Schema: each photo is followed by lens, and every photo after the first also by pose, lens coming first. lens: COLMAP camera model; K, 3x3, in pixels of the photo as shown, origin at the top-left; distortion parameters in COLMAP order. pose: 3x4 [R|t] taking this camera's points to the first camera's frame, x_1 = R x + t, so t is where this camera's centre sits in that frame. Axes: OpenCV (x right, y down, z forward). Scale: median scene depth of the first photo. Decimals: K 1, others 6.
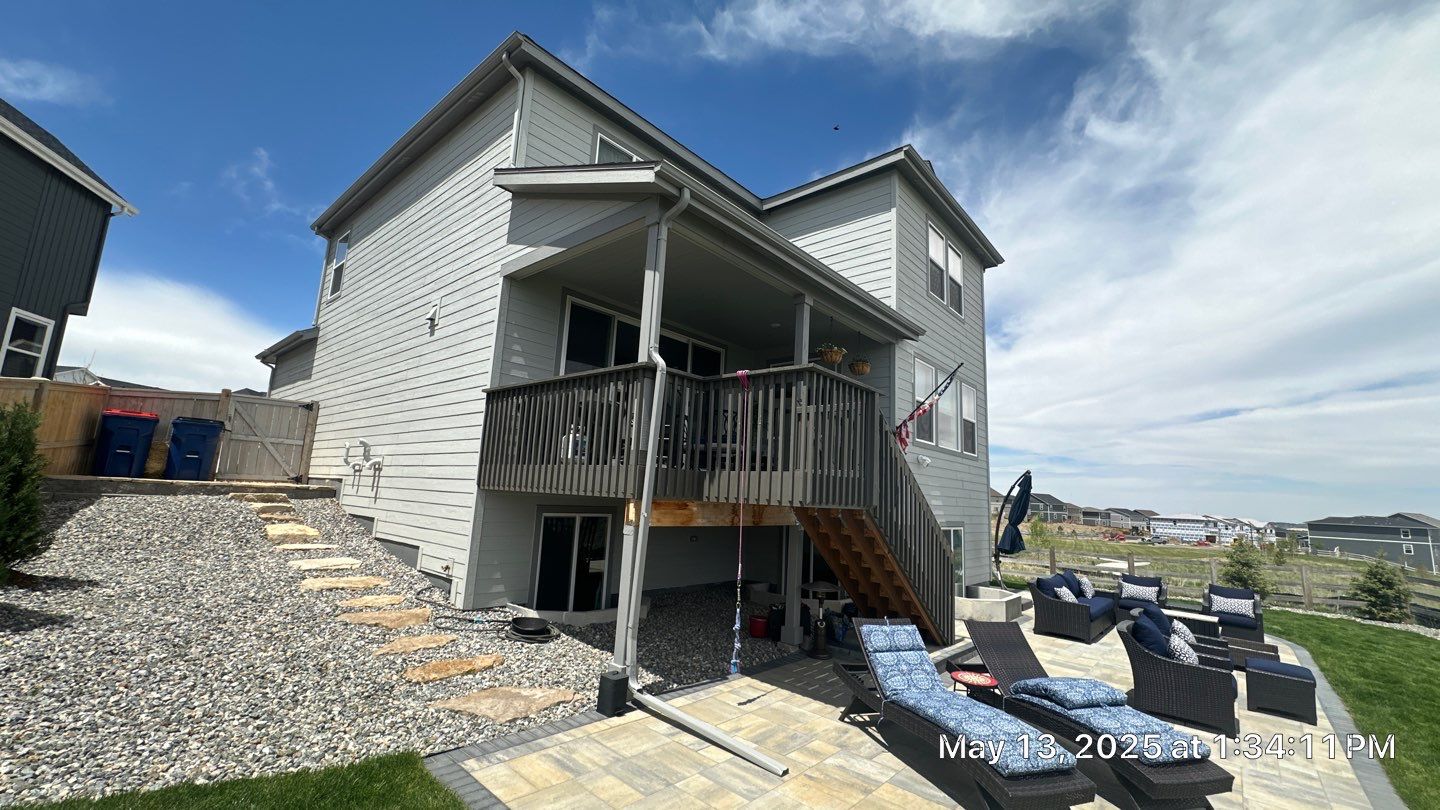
lens RADIAL K [[573.4, 0, 720.0], [0, 573.4, 405.0], [0, 0, 1]] dist [0.002020, 0.000025]
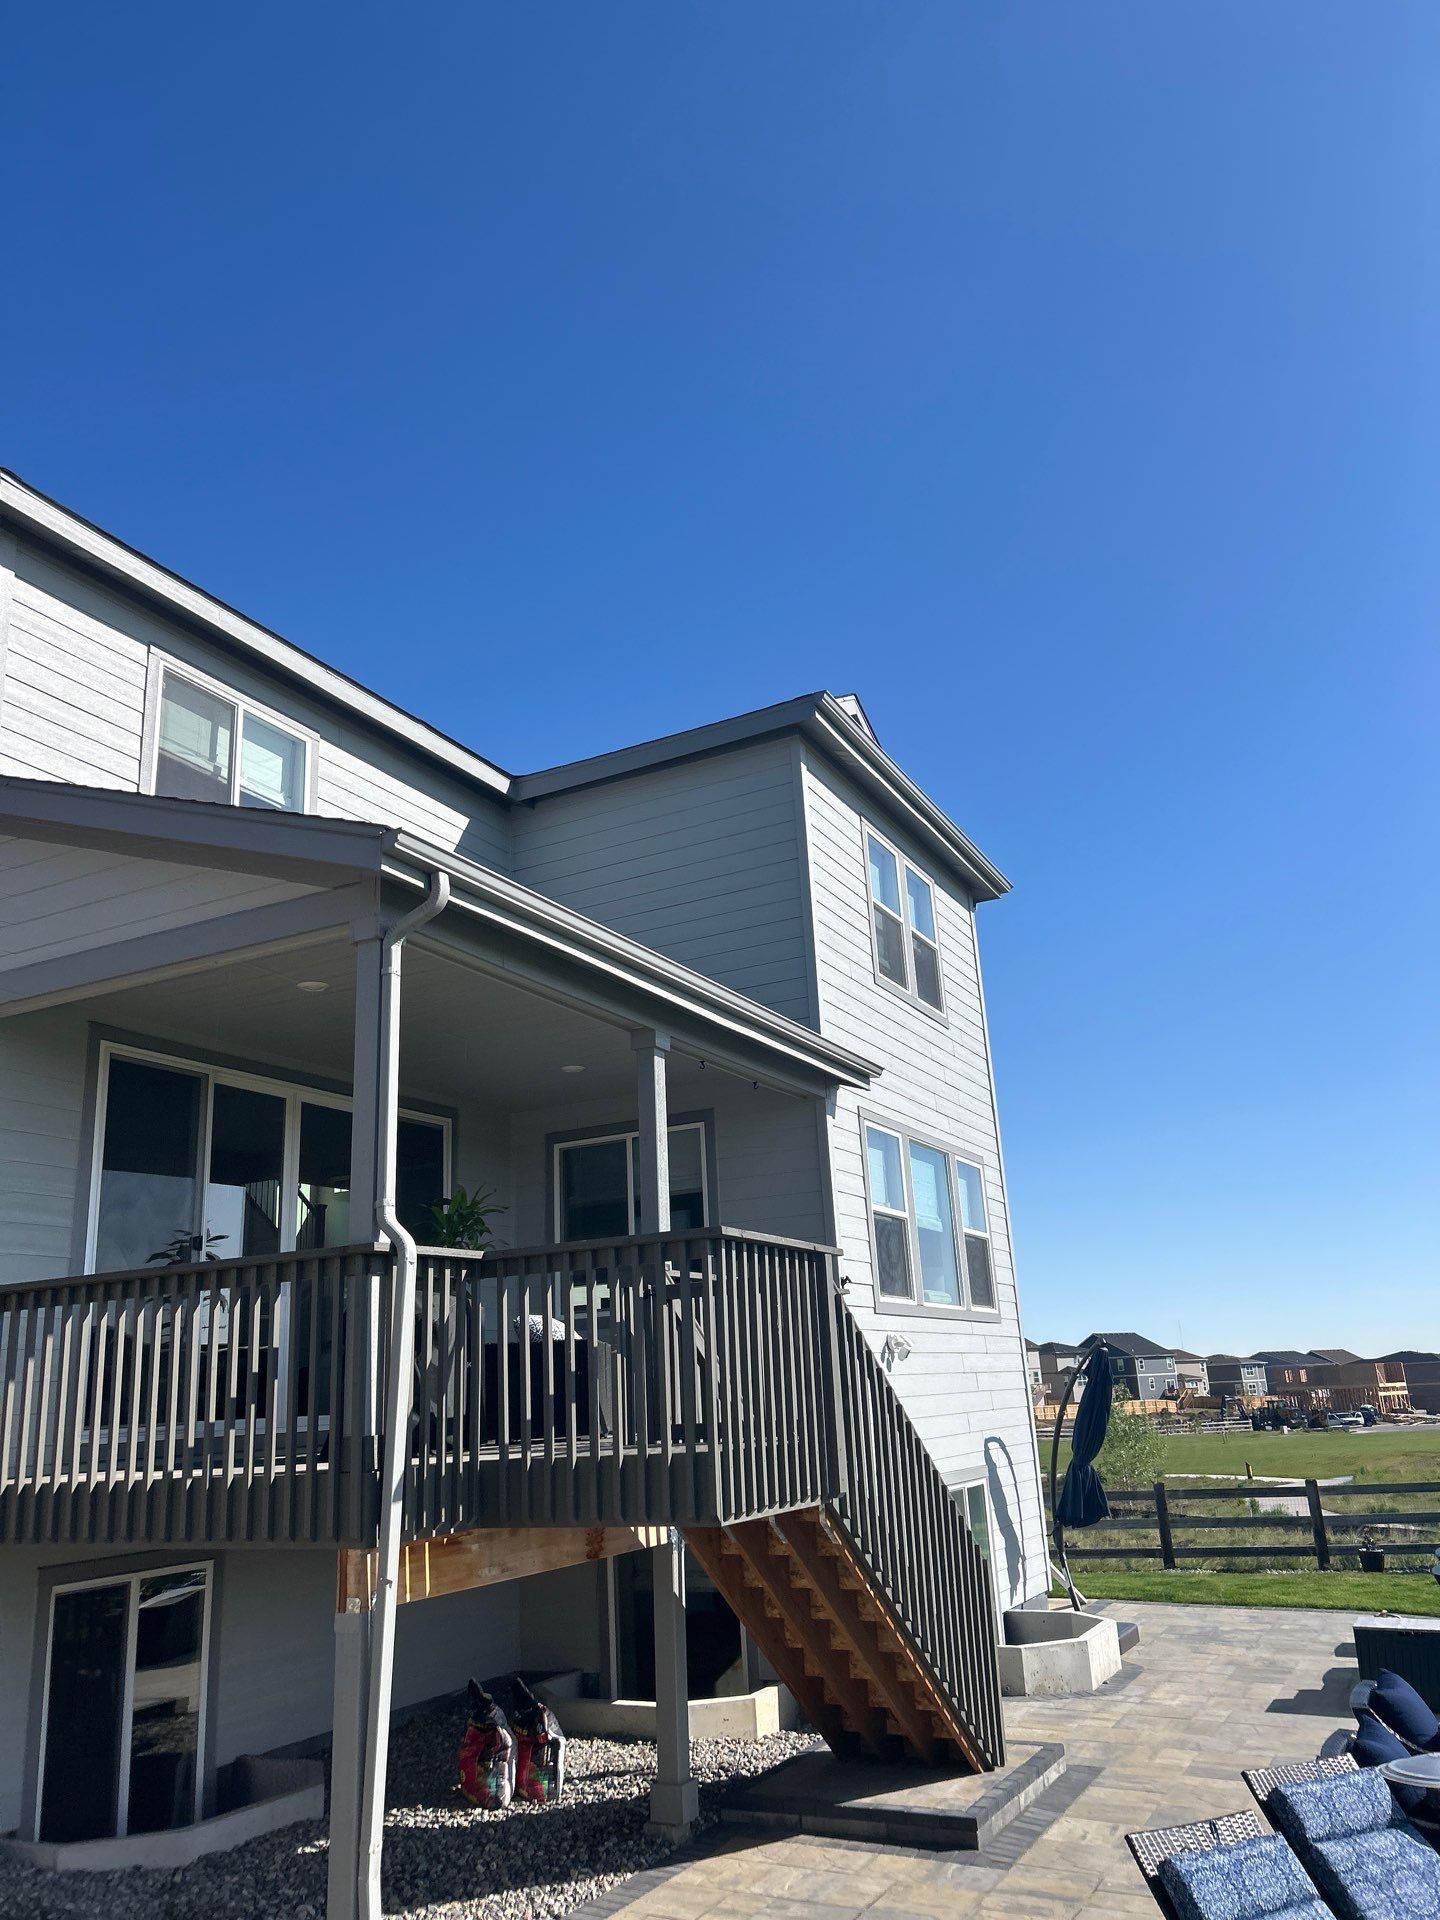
lens RADIAL K [[1444.2, 0, 715.8], [0, 1444.2, 932.2], [0, 0, 1]] dist [0.055021, -0.067983]
pose [[0.965606, -0.021498, 0.259118, -0.102700], [0.060190, 0.987988, -0.142329, -0.088290], [-0.252946, 0.153030, 0.955301, -0.164458]]
